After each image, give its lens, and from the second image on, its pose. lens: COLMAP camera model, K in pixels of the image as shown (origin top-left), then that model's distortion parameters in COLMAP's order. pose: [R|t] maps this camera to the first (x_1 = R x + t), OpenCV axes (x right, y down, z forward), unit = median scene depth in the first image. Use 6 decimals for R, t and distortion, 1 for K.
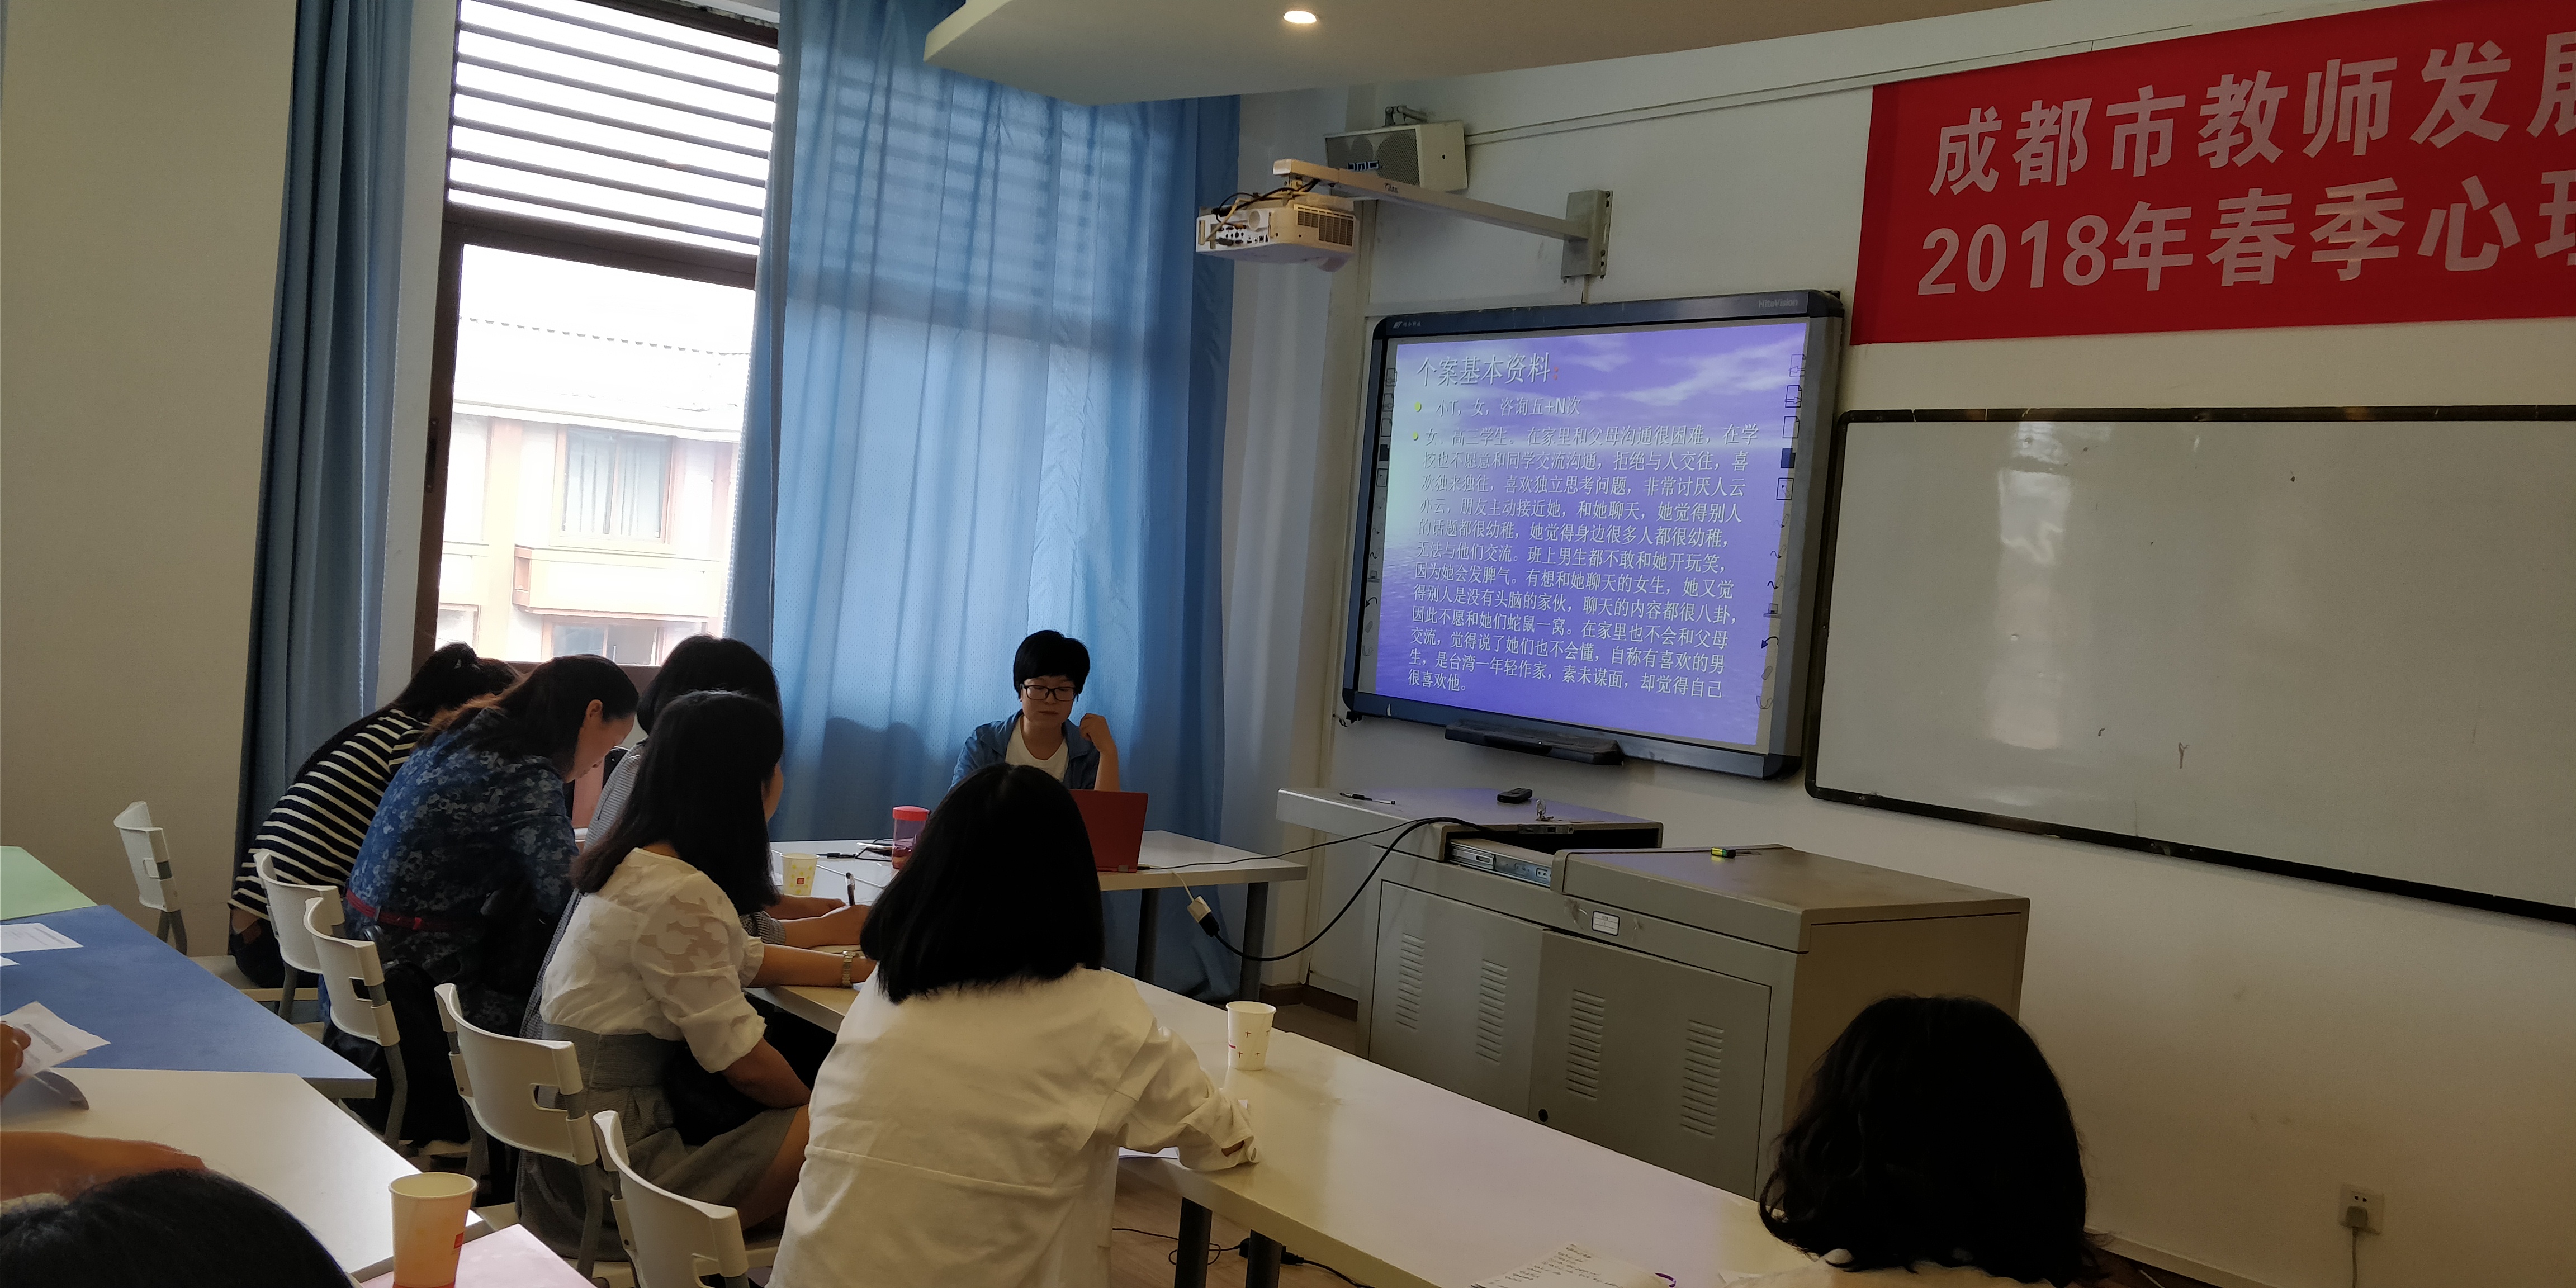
lens RADIAL K [[2082.5, 0, 1282.7], [0, 2082.5, 653.1], [0, 0, 1]] dist [0.030462, -0.062215]
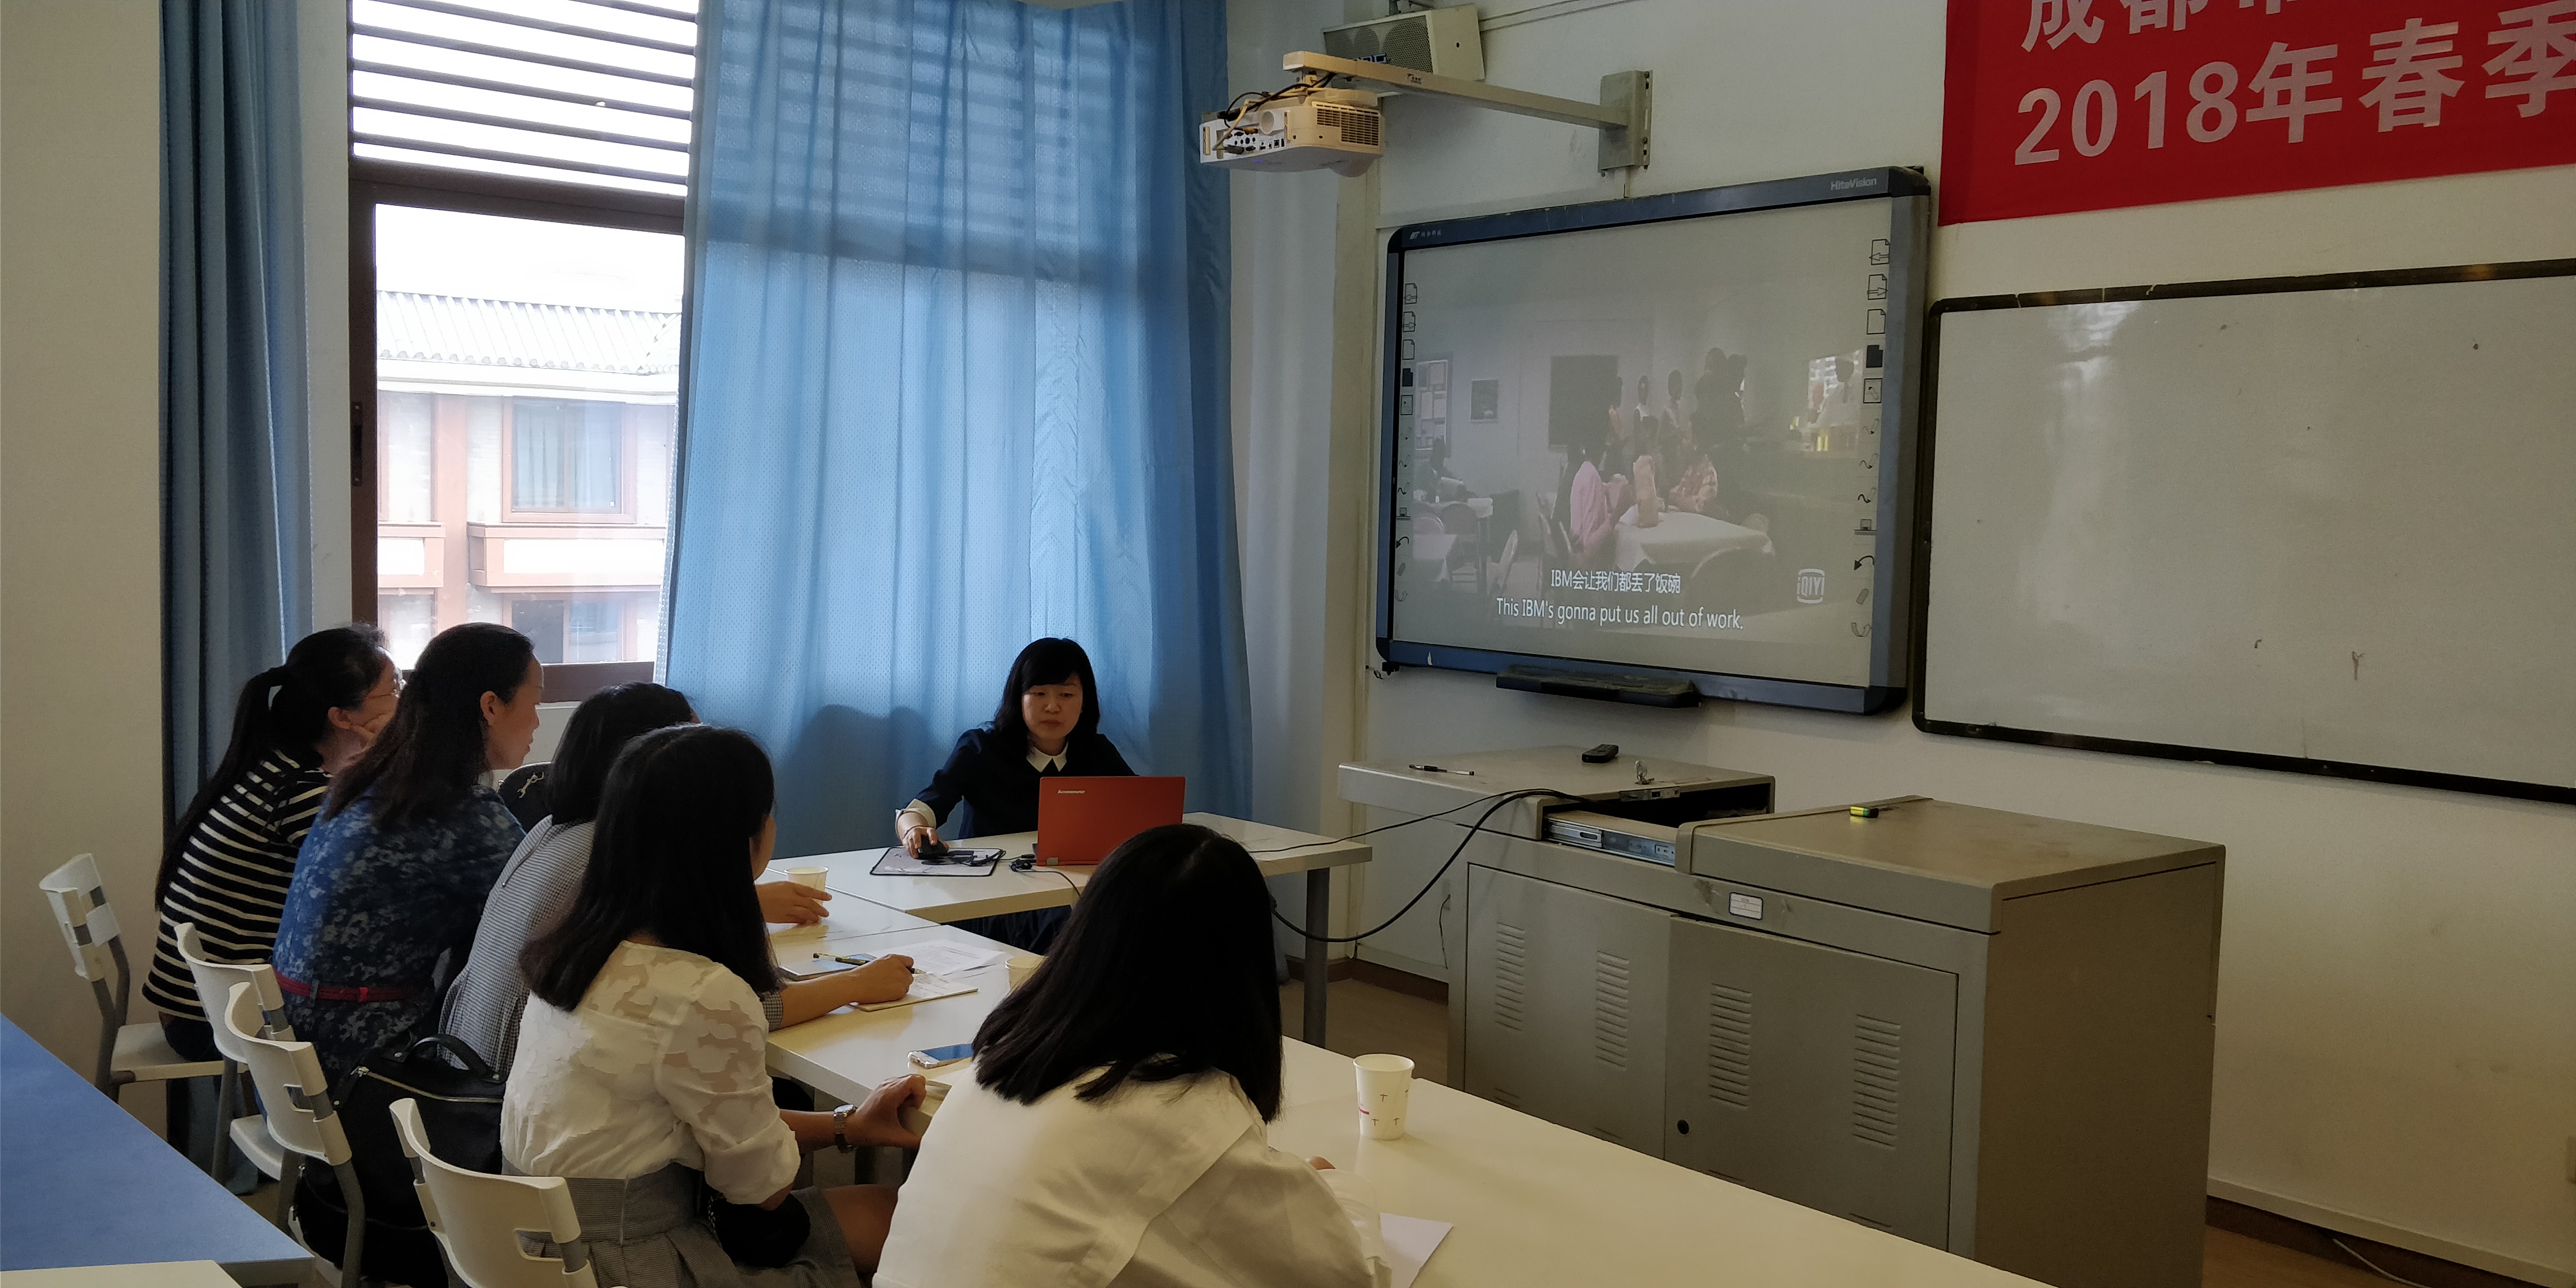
lens RADIAL K [[2082.5, 0, 1282.7], [0, 2082.5, 653.1], [0, 0, 1]] dist [0.030462, -0.062215]
pose [[0.998083, -0.060098, 0.014797, -0.034275], [0.059585, 0.997679, 0.032964, -0.011815], [-0.016744, -0.032019, 0.999347, 0.108675]]
